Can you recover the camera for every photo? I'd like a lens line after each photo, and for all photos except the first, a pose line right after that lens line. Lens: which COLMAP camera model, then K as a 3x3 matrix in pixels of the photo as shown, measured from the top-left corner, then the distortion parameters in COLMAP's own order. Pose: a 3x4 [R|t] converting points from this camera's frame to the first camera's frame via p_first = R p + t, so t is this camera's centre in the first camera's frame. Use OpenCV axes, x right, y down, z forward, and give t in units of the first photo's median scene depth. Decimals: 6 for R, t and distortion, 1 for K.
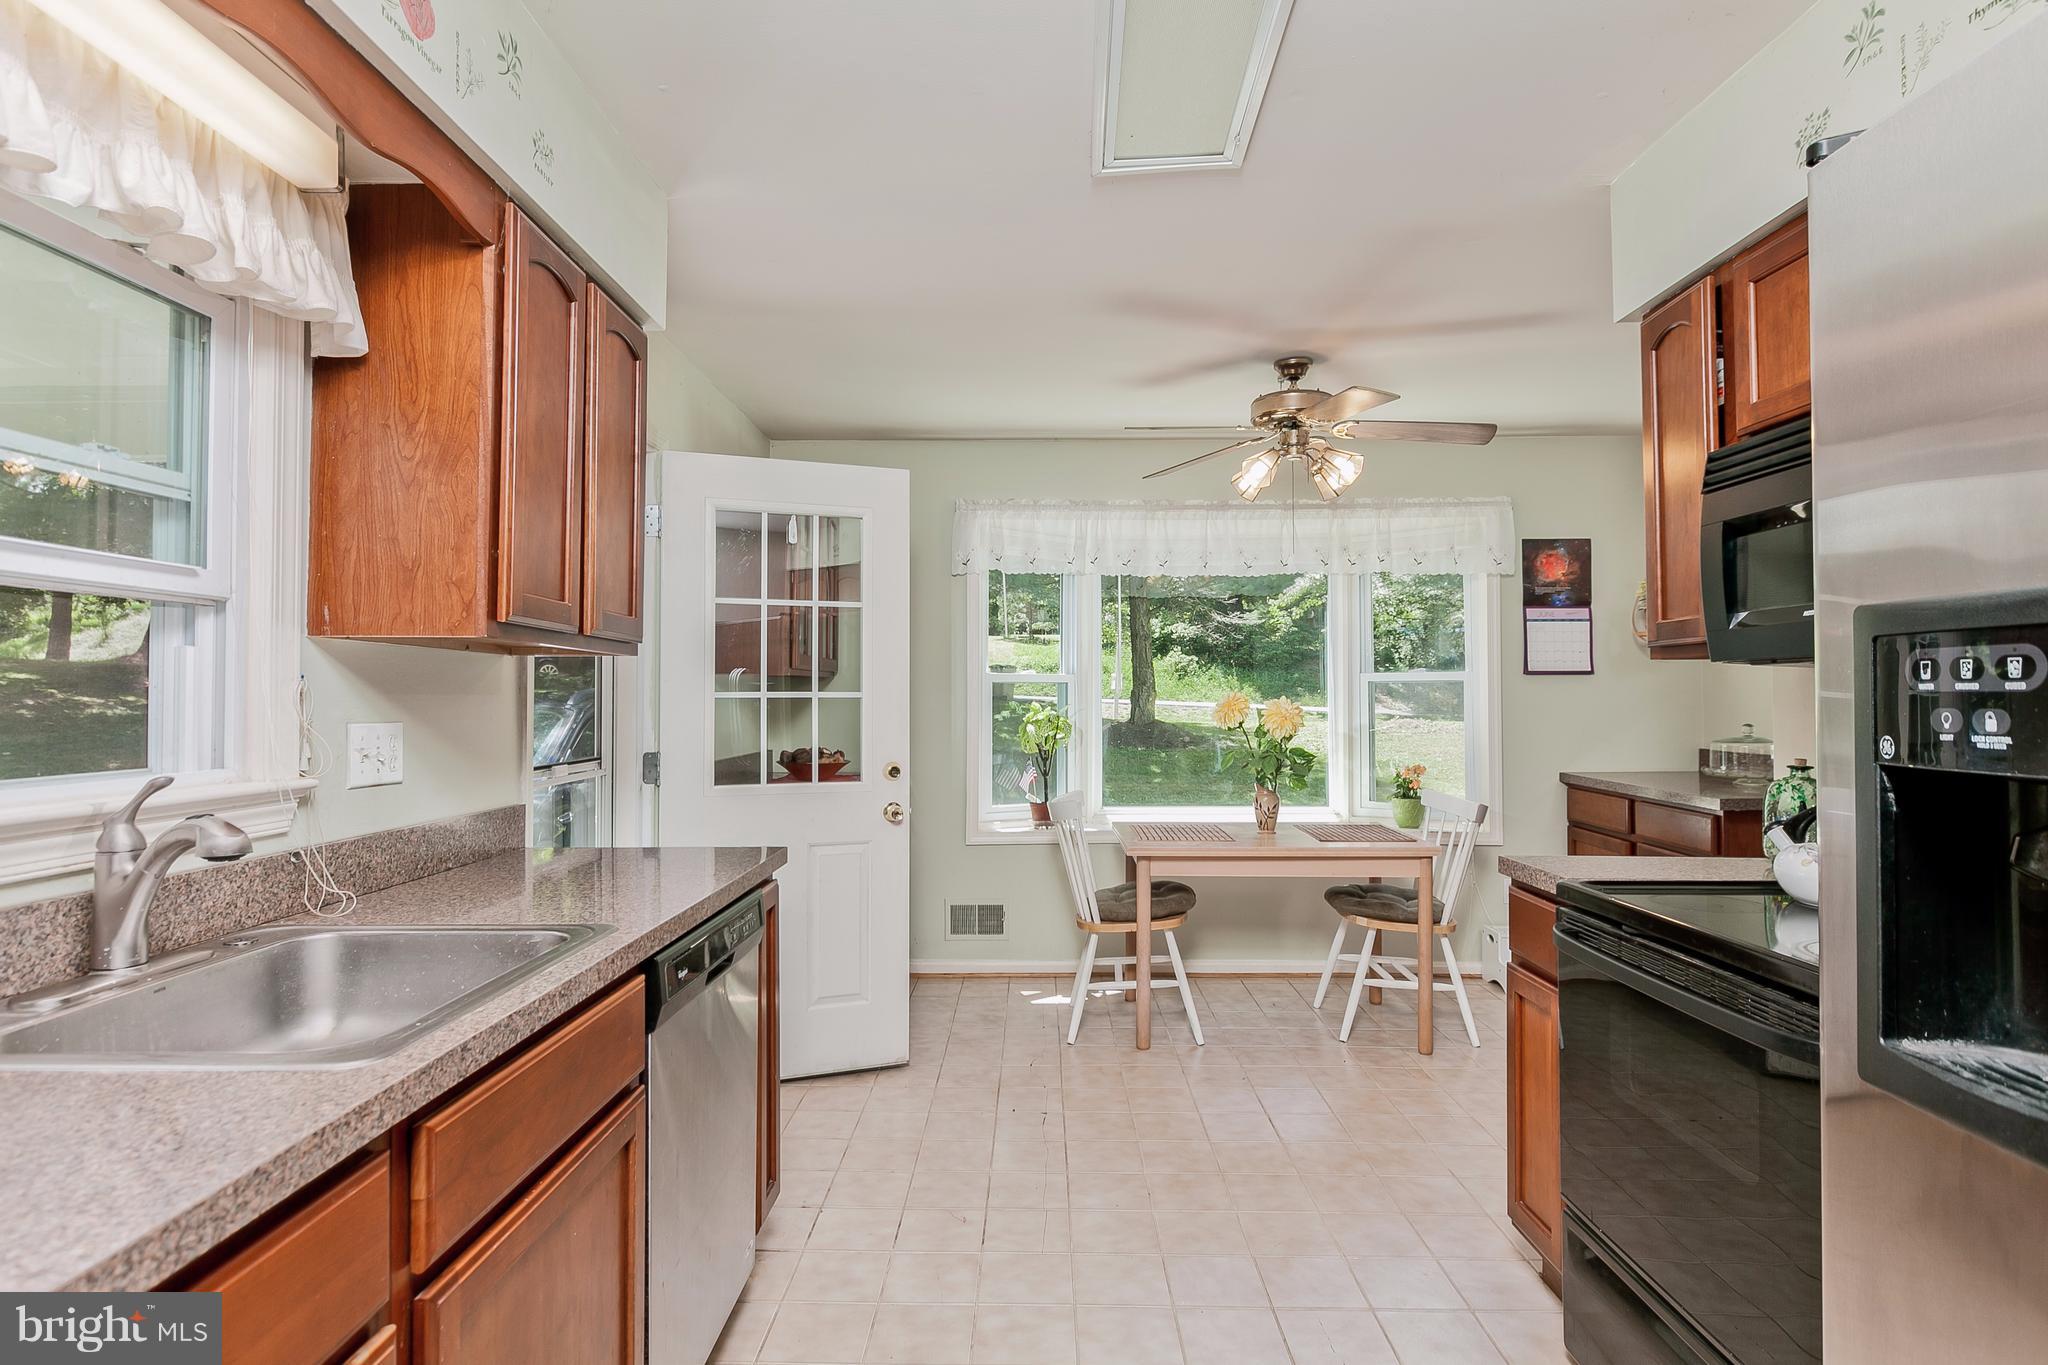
lens RADIAL K [[1039.8, 0, 1026.7], [0, 1039.8, 679.2], [0, 0, 1]] dist [0.004041, 0.000921]
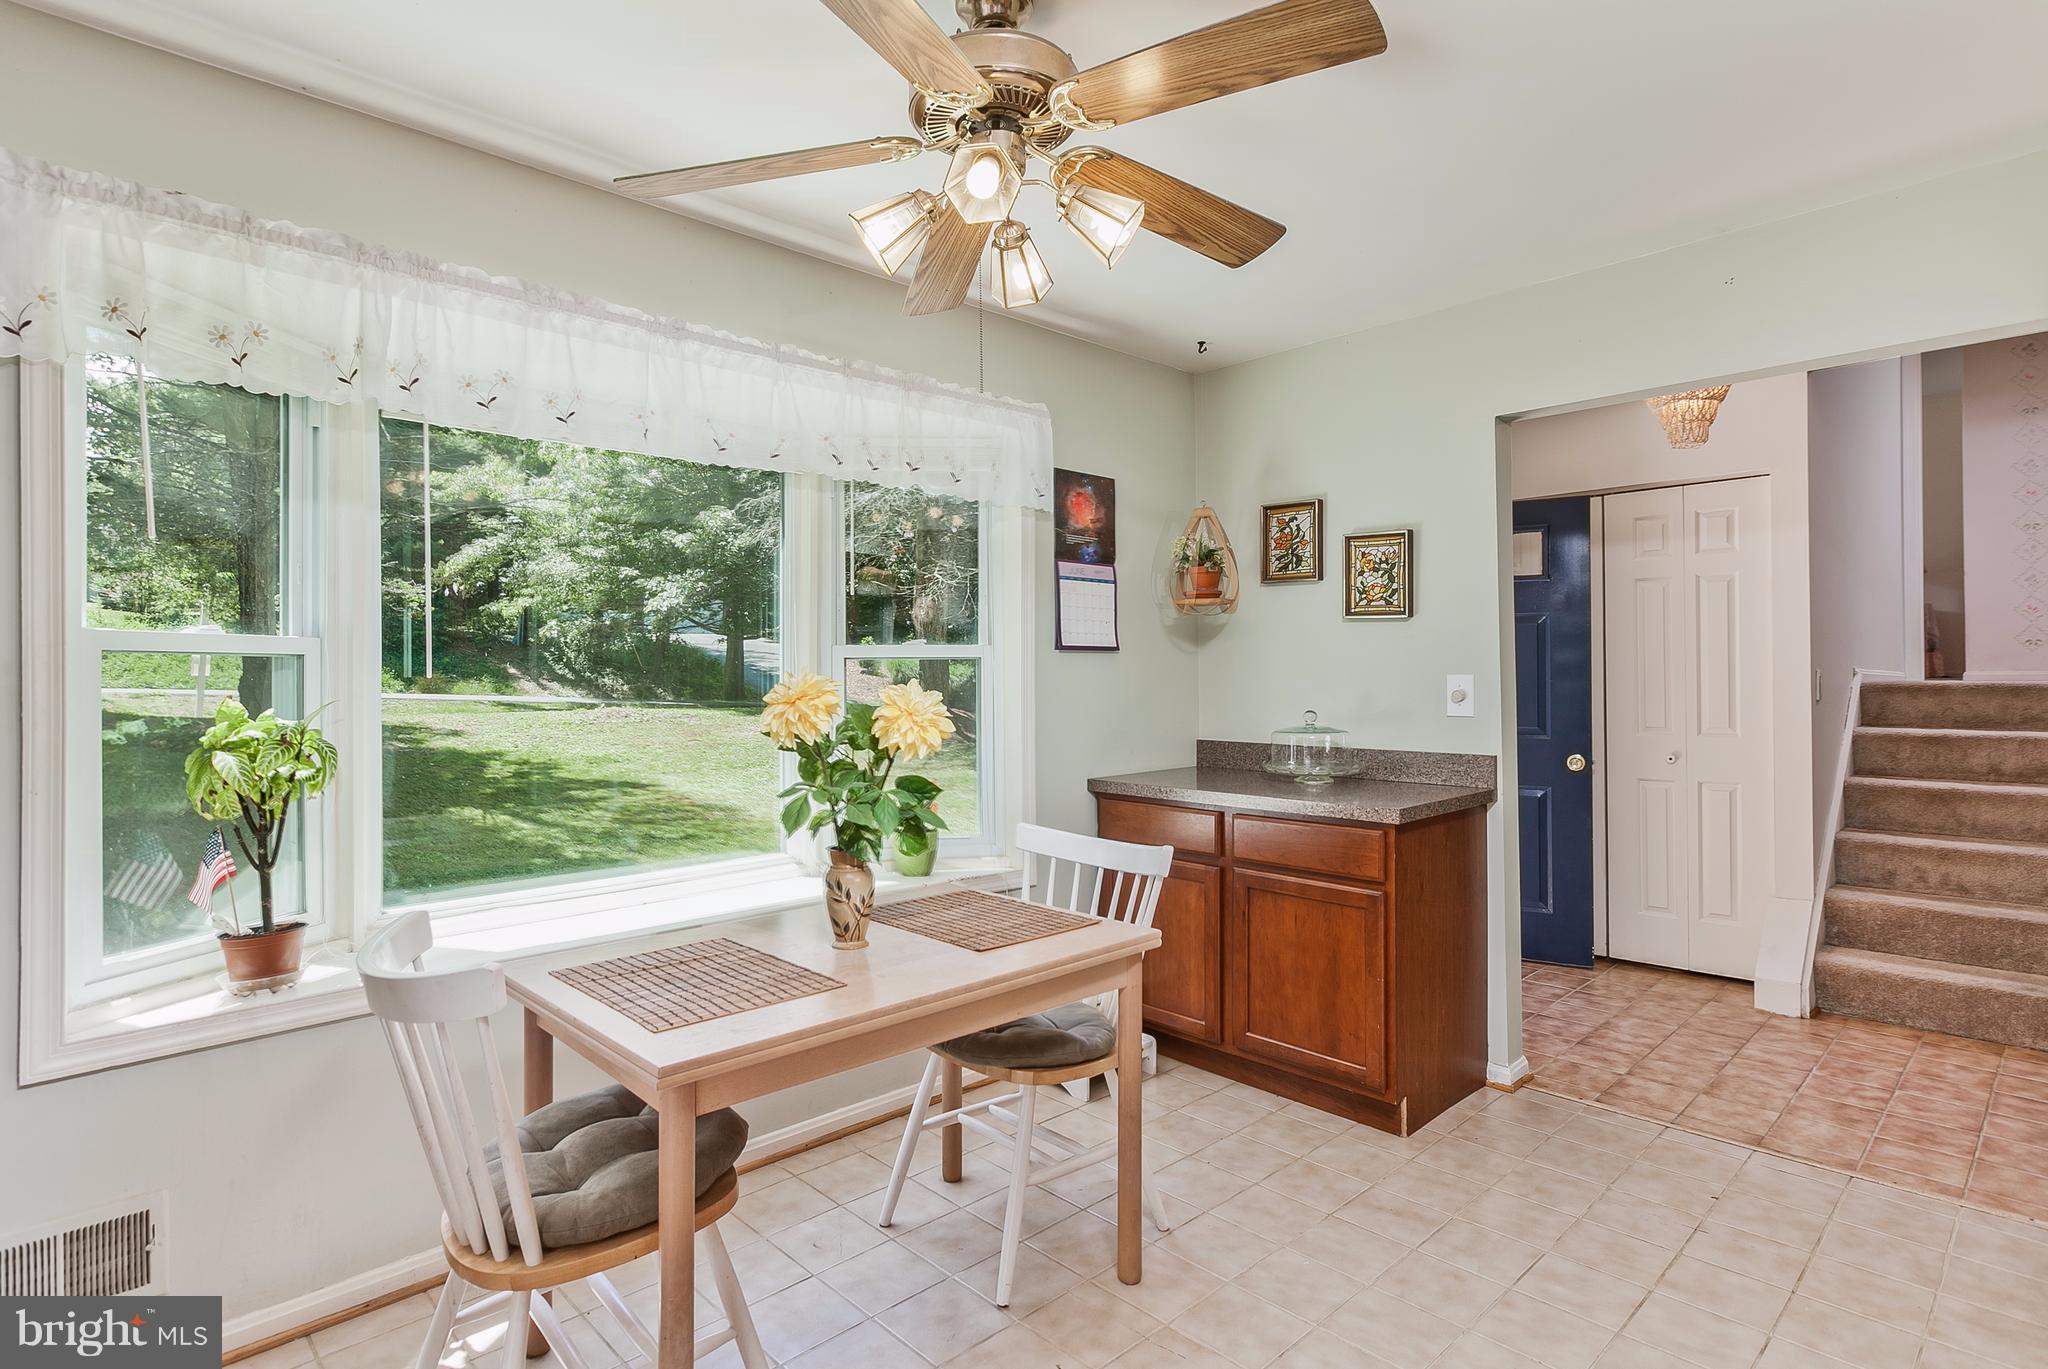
lens RADIAL K [[1039.8, 0, 1006.5], [0, 1039.8, 676.2], [0, 0, 1]] dist [0.004041, 0.000921]
pose [[0.729189, -0.003065, 0.684306, -0.056167], [-0.004387, 0.999948, 0.009154, 0.007274], [-0.684299, -0.009677, 0.729138, 0.482153]]
